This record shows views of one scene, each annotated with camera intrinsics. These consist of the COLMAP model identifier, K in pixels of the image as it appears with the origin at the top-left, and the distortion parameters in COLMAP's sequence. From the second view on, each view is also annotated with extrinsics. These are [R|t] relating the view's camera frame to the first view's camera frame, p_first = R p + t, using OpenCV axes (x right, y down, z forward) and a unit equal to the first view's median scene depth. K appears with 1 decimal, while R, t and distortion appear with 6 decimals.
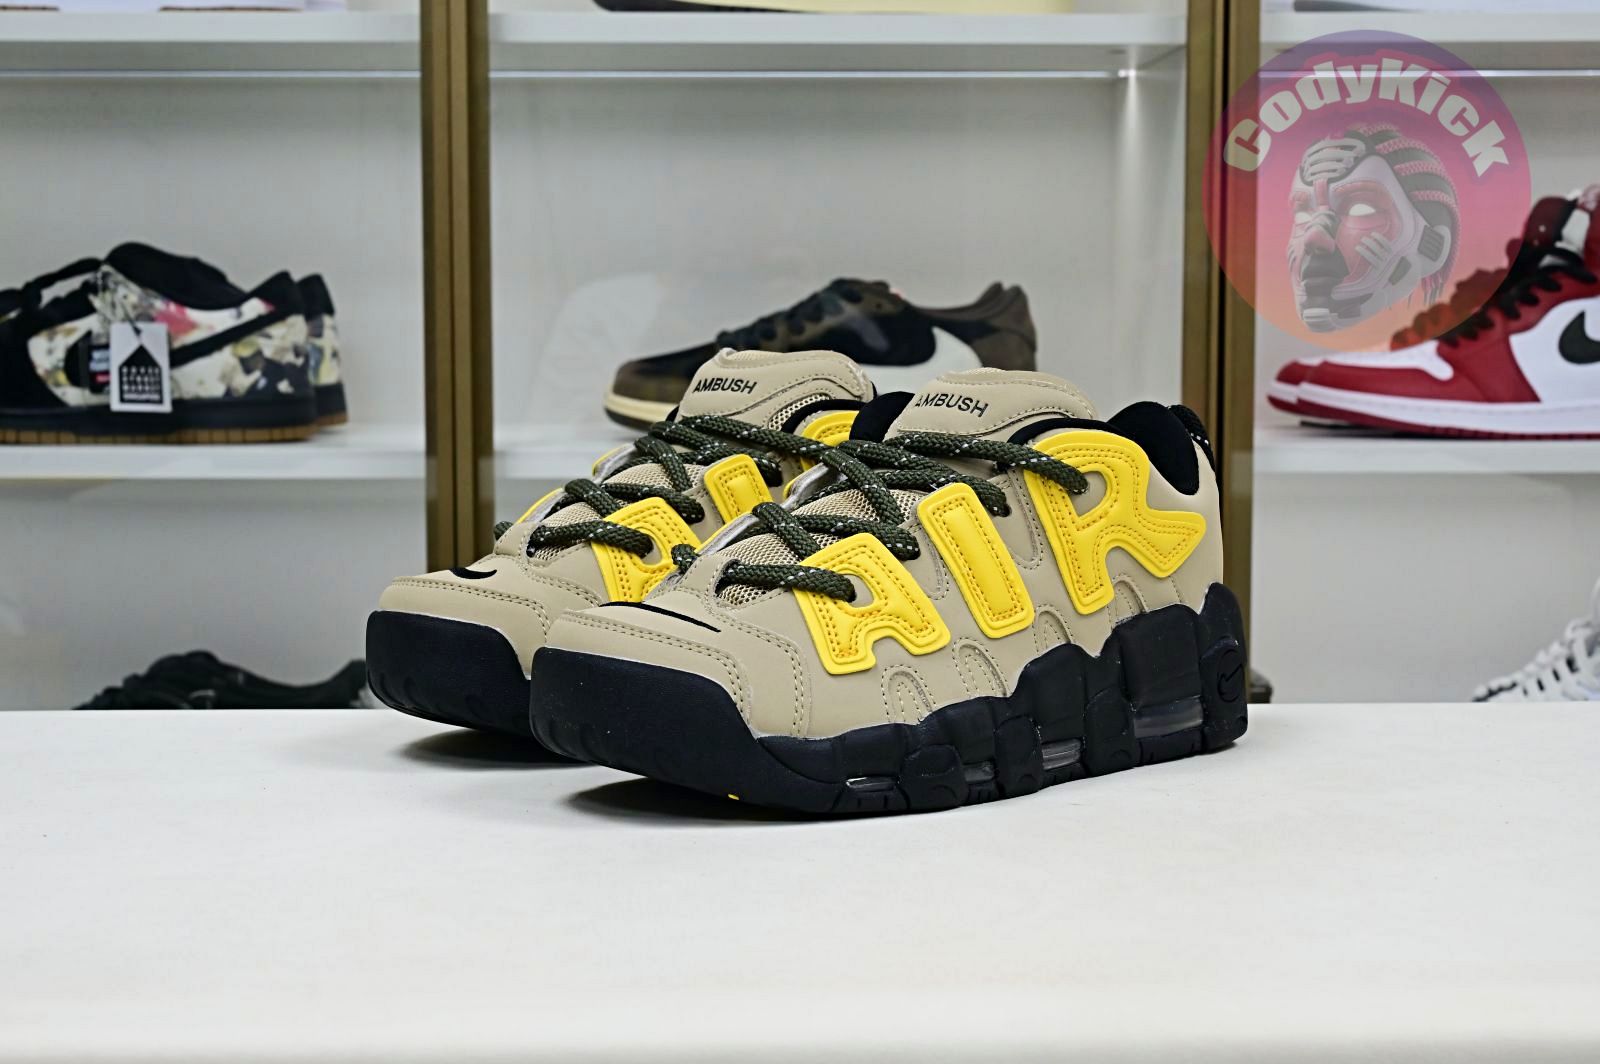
lens RADIAL K [[2550.4, 0, 782.2], [0, 2550.4, 500.2], [0, 0, 1]] dist [0.008755, 0.072972]
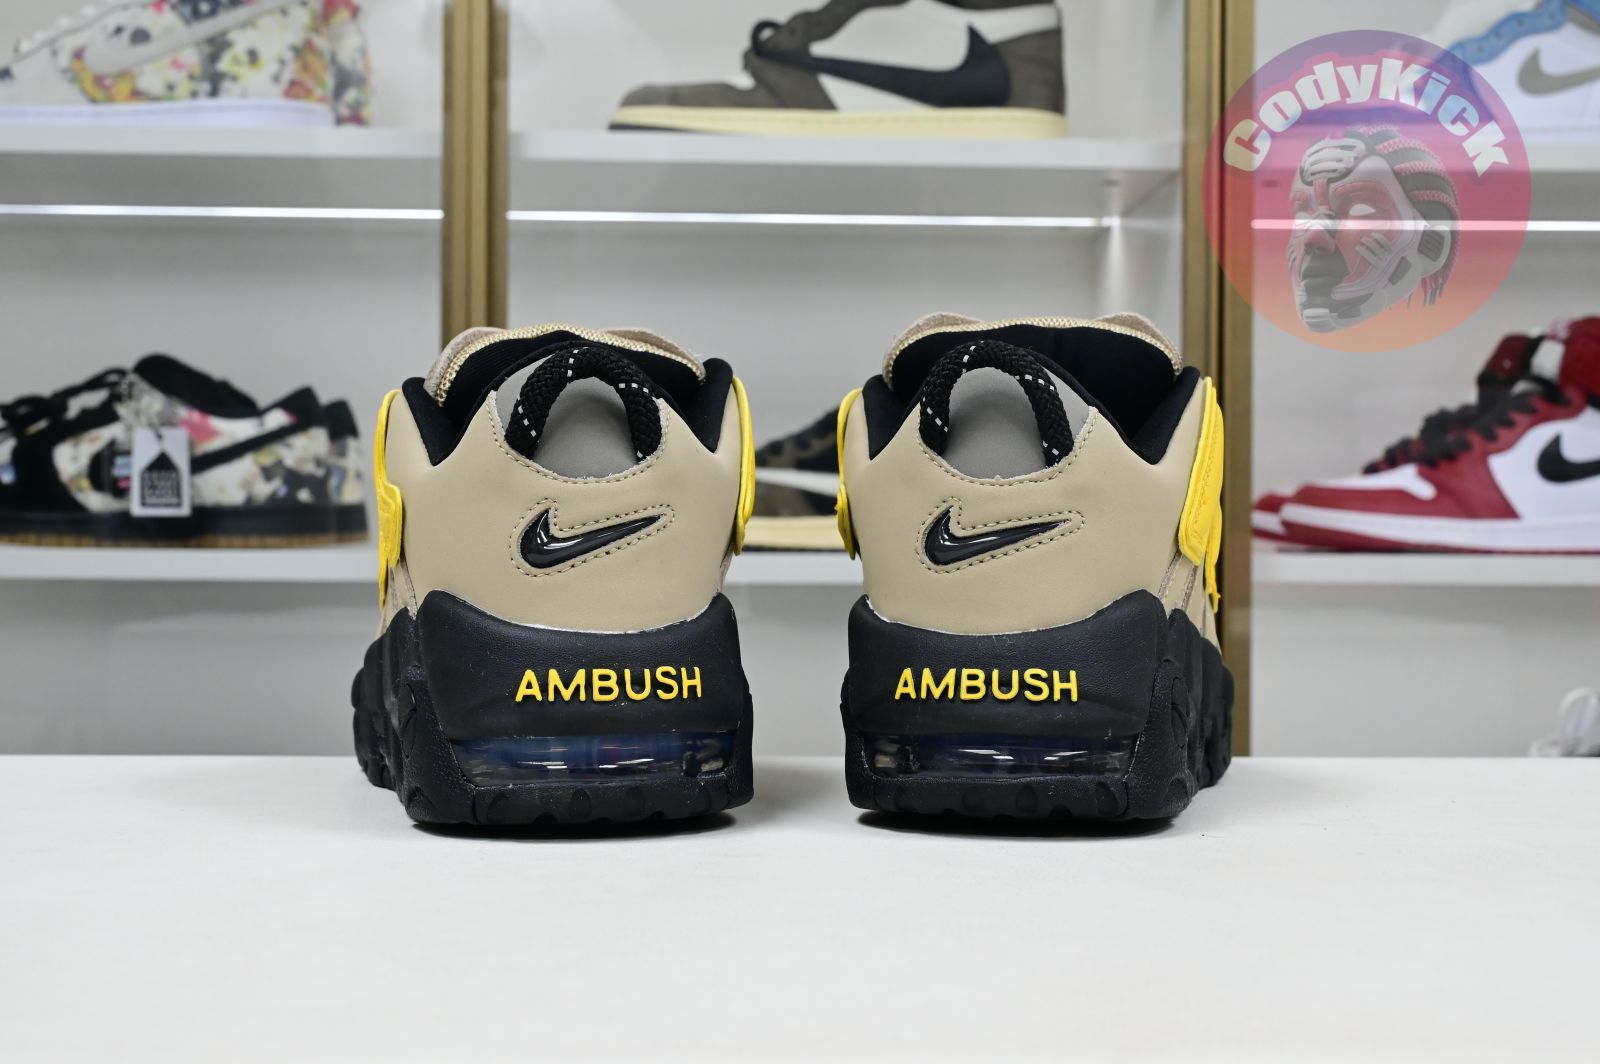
lens RADIAL K [[2020.7, 0, 794.4], [0, 2020.7, 525.1], [0, 0, 1]] dist [0.013890, 0.010116]
pose [[0.999784, 0.007285, 0.019456, -0.013977], [-0.005492, 0.995867, -0.090661, 0.040311], [-0.020036, 0.090535, 0.995692, 0.189279]]
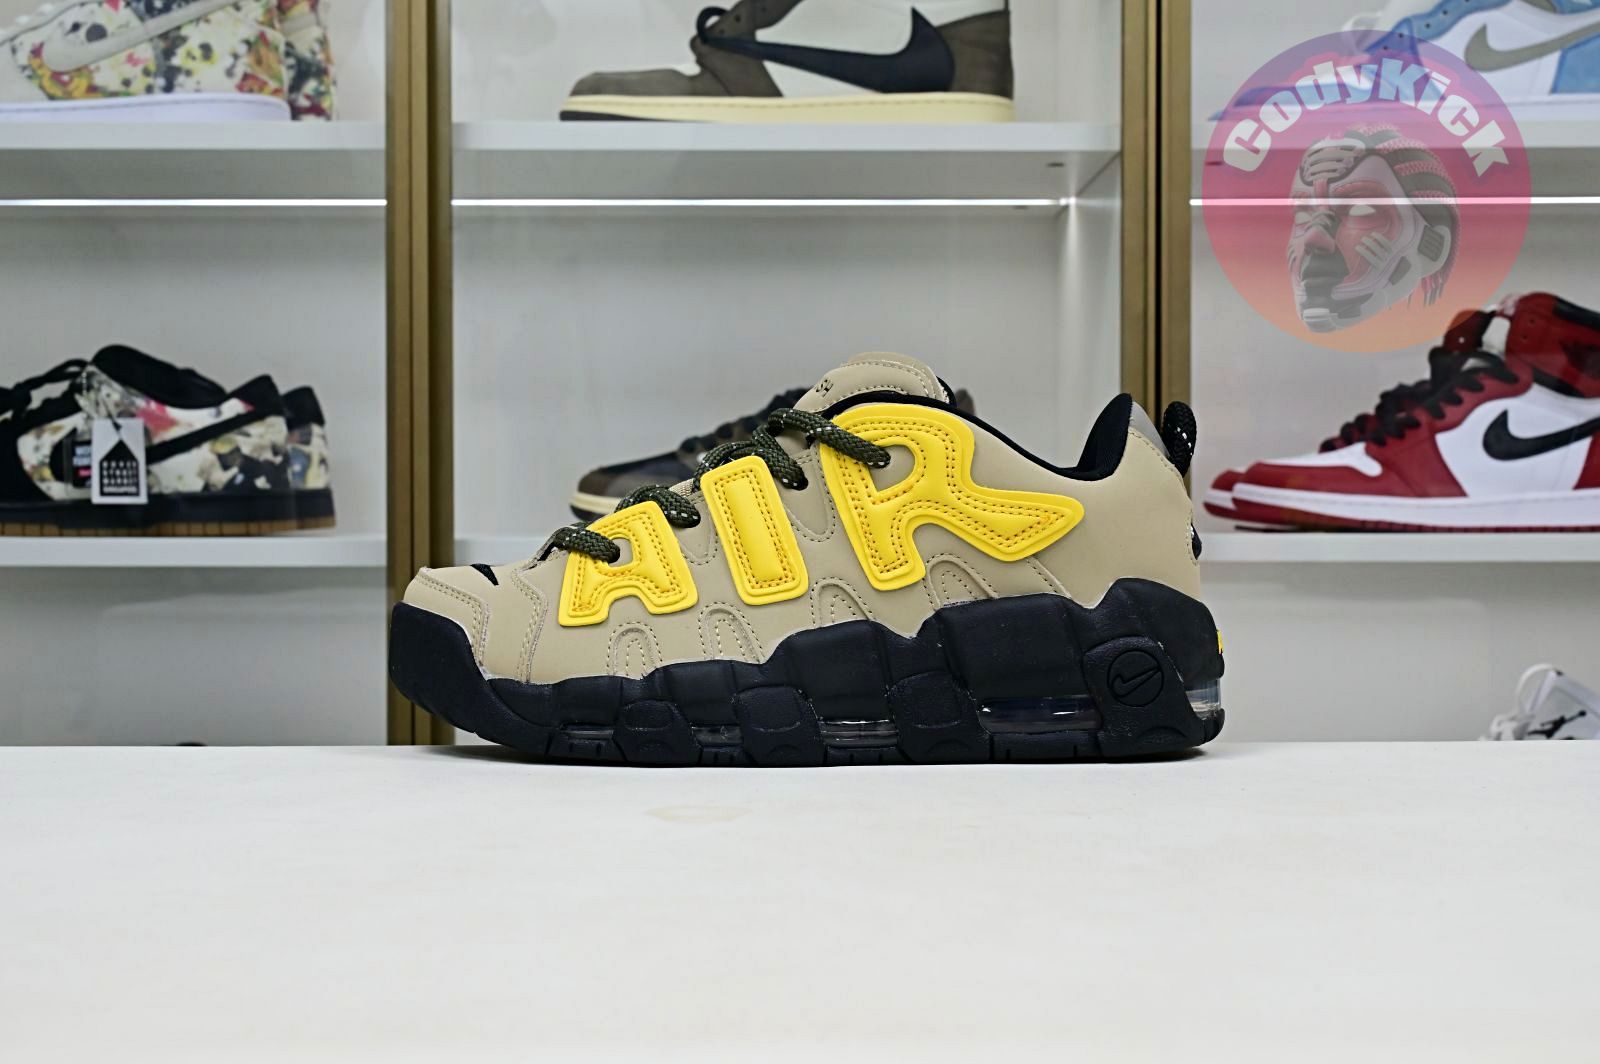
lens RADIAL K [[2020.7, 0, 794.4], [0, 2020.7, 525.1], [0, 0, 1]] dist [0.013890, 0.010116]
pose [[0.999943, -0.000262, -0.010691, 0.032404], [-0.000528, 0.997276, -0.073763, 0.034150], [0.010682, 0.073764, 0.997219, 0.178451]]
